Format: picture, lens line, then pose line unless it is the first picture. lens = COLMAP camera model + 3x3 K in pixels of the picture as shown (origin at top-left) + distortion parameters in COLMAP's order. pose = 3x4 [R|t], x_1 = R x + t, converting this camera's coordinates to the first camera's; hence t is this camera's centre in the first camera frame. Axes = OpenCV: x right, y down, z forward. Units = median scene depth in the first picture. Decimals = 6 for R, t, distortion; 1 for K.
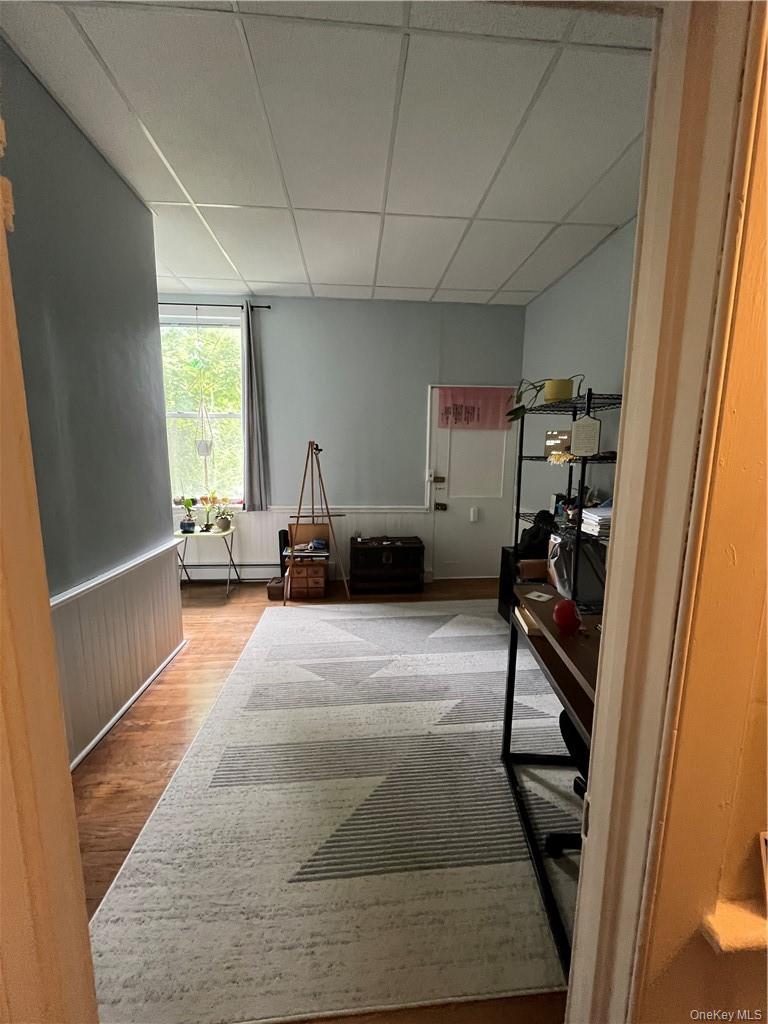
lens RADIAL K [[411.1, 0, 387.8], [0, 411.1, 513.9], [0, 0, 1]] dist [0.003561, 0.000055]
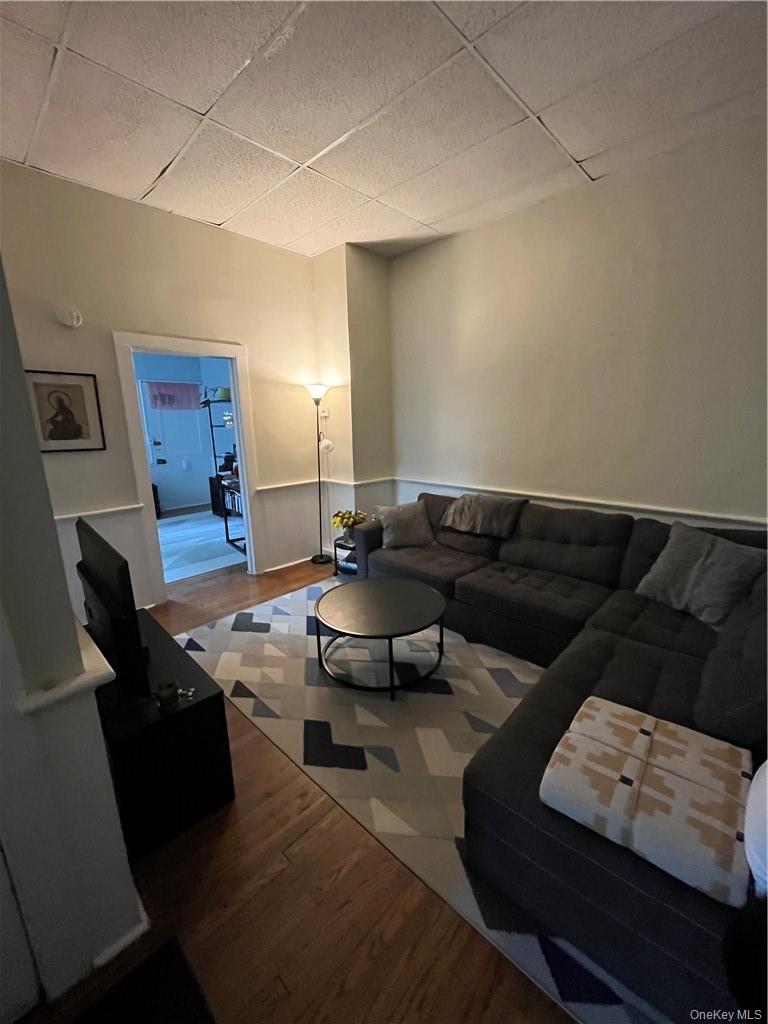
lens RADIAL K [[411.1, 0, 388.4], [0, 411.1, 512.5], [0, 0, 1]] dist [0.003561, 0.000055]
pose [[0.746027, -0.163027, 0.645652, -0.366871], [0.125378, 0.986617, 0.104251, 0.164219], [-0.654007, 0.003176, 0.756482, -0.992271]]
